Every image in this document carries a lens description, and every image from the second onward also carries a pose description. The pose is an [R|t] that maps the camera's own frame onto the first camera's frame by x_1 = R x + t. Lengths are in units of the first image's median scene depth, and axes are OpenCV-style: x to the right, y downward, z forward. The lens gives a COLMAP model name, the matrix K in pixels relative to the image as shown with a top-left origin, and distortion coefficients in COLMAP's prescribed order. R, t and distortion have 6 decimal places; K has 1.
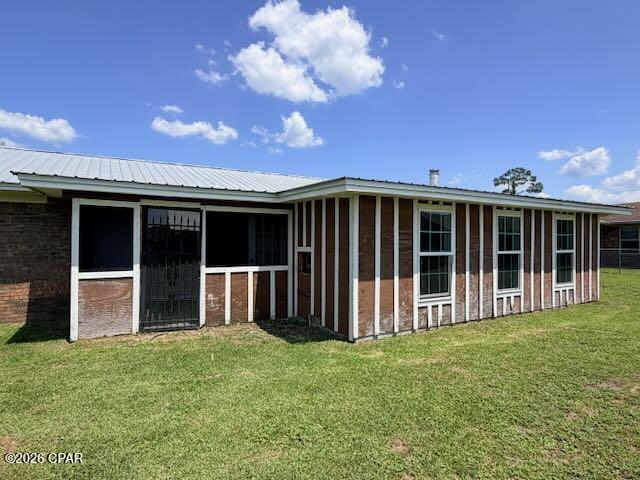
lens RADIAL K [[362.2, 0, 320.0], [0, 362.2, 240.0], [0, 0, 1]] dist [-0.001762, -0.000193]
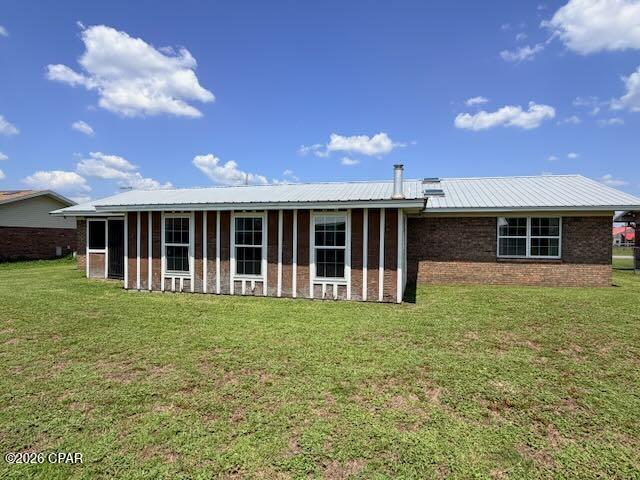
lens RADIAL K [[370.0, 0, 320.0], [0, 370.0, 240.0], [0, 0, 1]] dist [0.004472, 0.000850]
pose [[0.711148, 0.008632, -0.702990, 1.849725], [-0.002032, 0.999946, 0.010223, 0.000264], [0.703040, -0.005842, 0.711127, 0.297687]]
